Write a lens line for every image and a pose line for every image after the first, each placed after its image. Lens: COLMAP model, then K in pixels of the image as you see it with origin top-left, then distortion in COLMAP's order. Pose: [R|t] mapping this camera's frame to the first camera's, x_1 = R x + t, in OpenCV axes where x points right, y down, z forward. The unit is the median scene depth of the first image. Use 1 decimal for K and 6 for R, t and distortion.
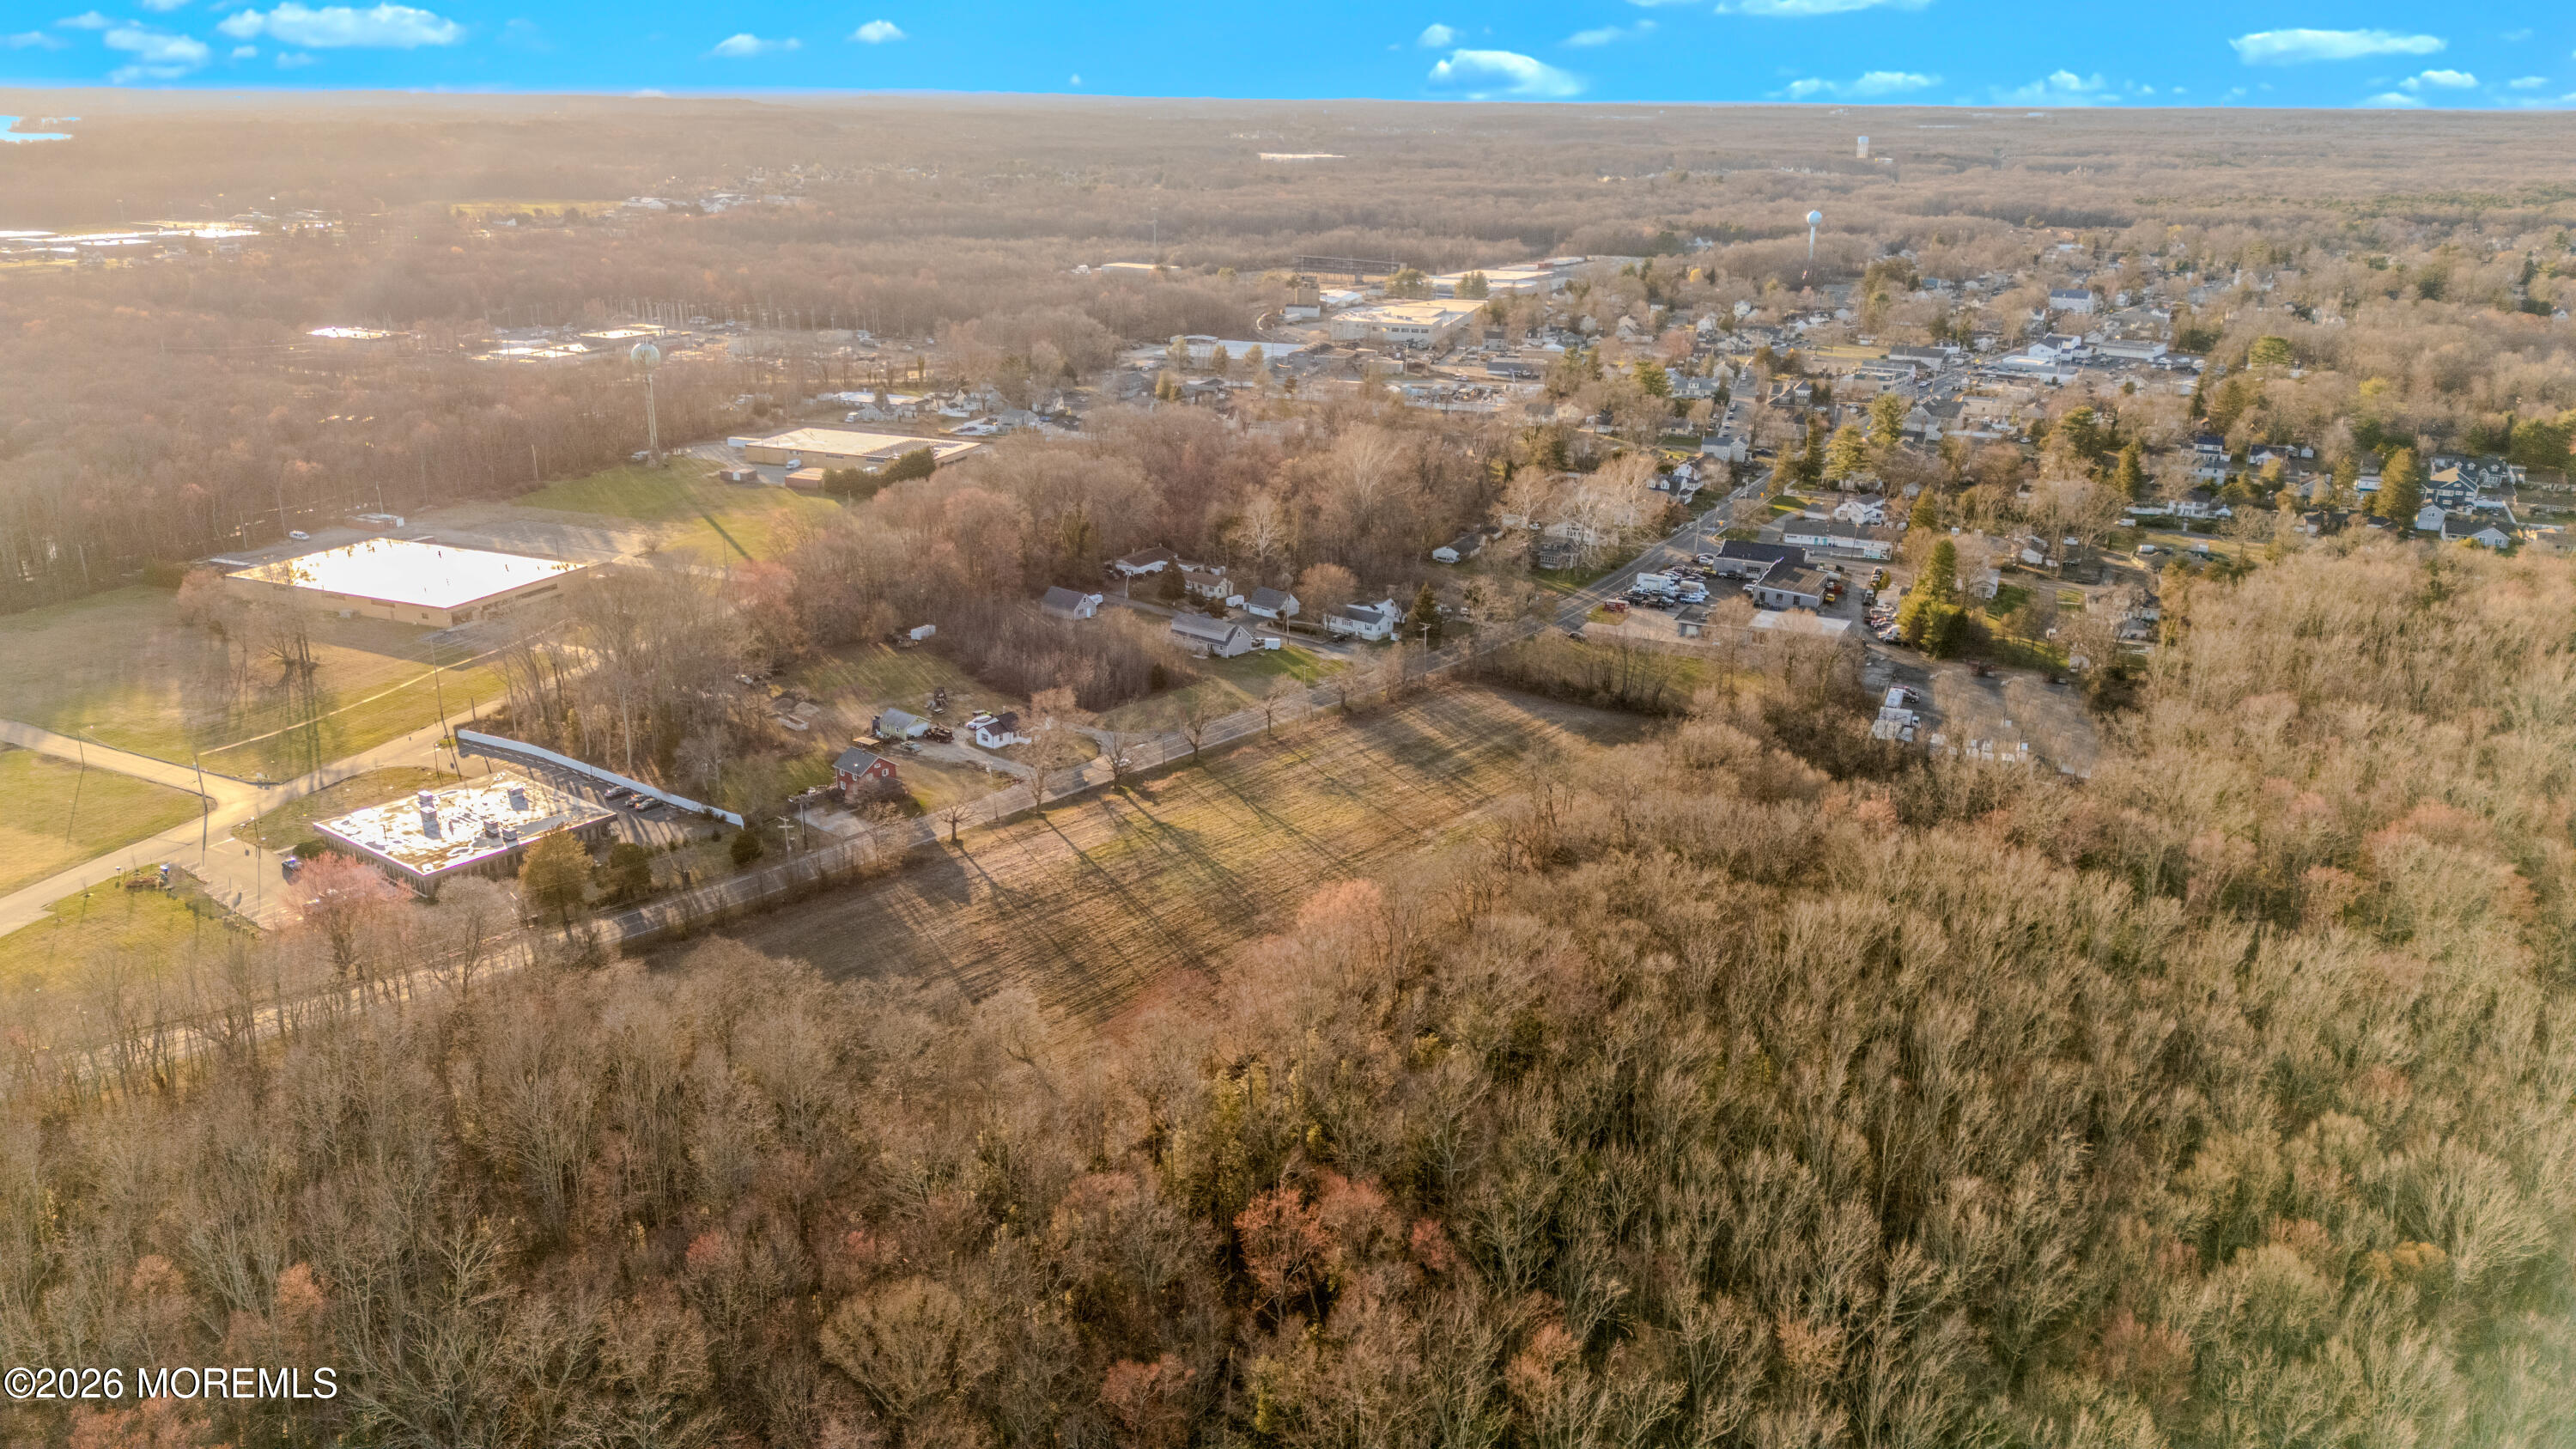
lens RADIAL K [[1736.2, 0, 1283.8], [0, 1736.2, 725.6], [0, 0, 1]] dist [0.030921, -0.025676]
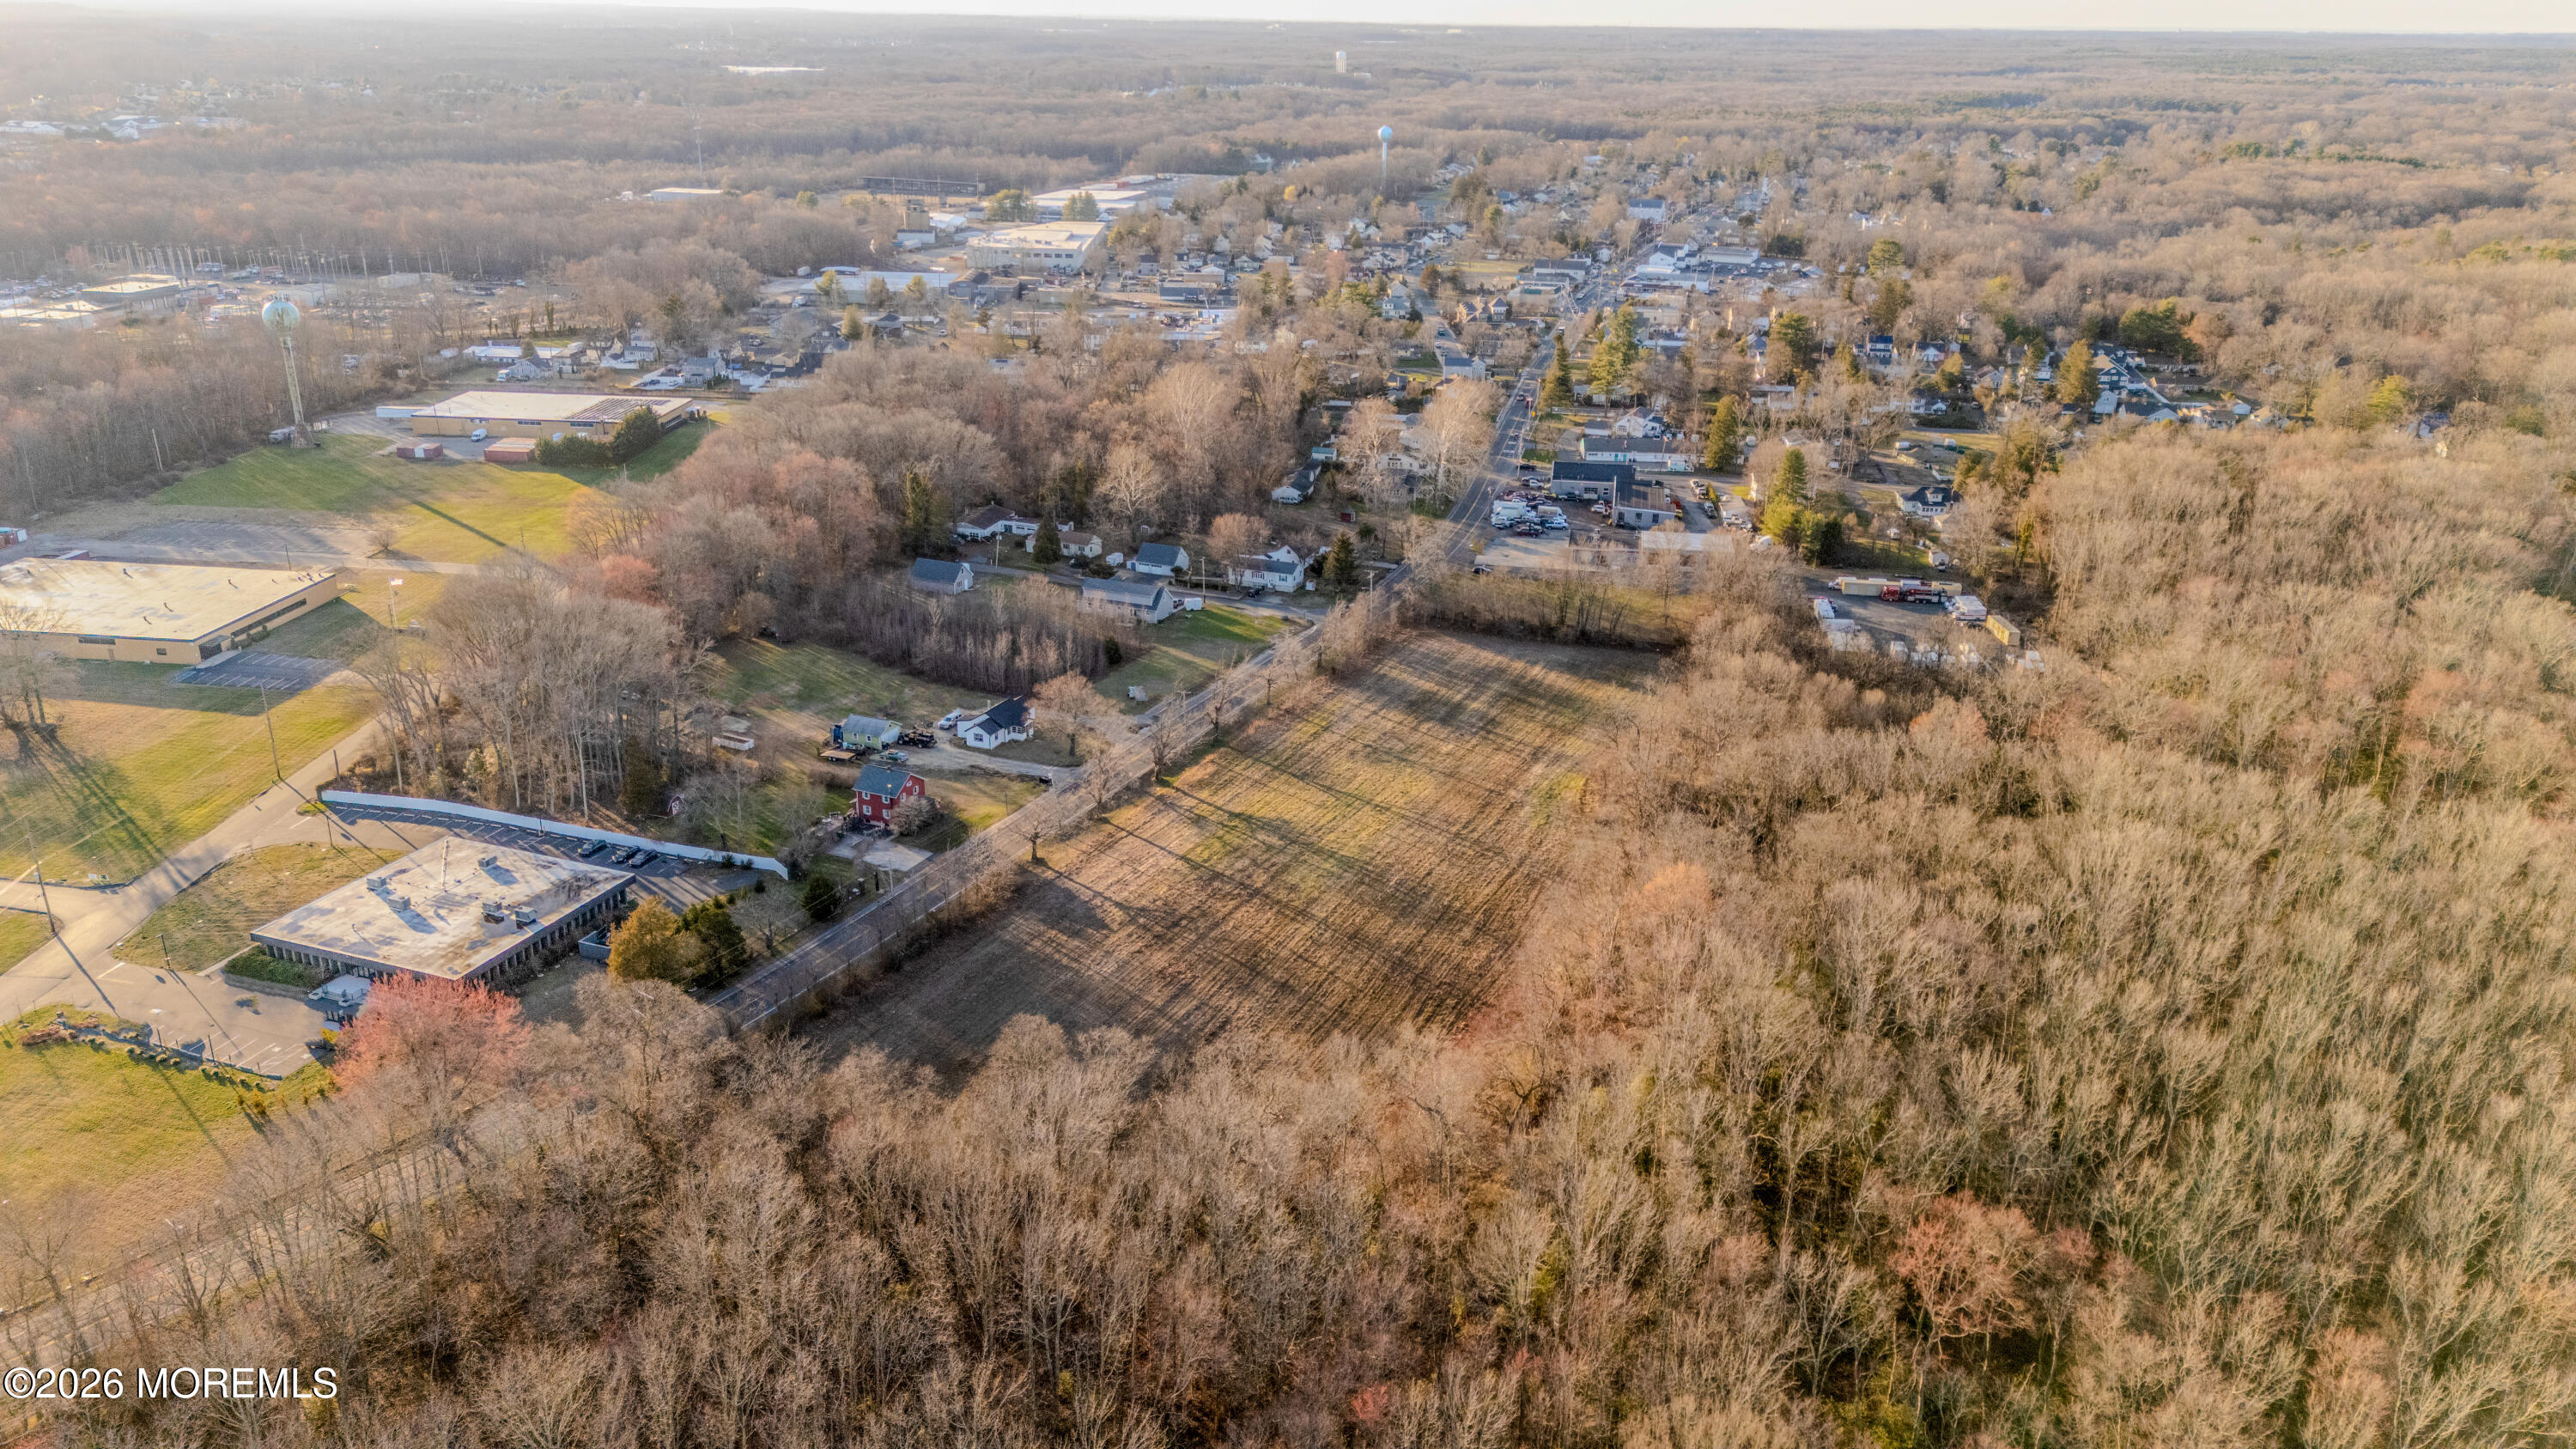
lens RADIAL K [[1736.2, 0, 1295.3], [0, 1736.2, 729.9], [0, 0, 1]] dist [0.030921, -0.025676]
pose [[0.962906, -0.098333, 0.251281, -0.163467], [0.086661, 0.994598, 0.057130, -0.023327], [-0.255541, -0.033235, 0.966227, 0.060777]]
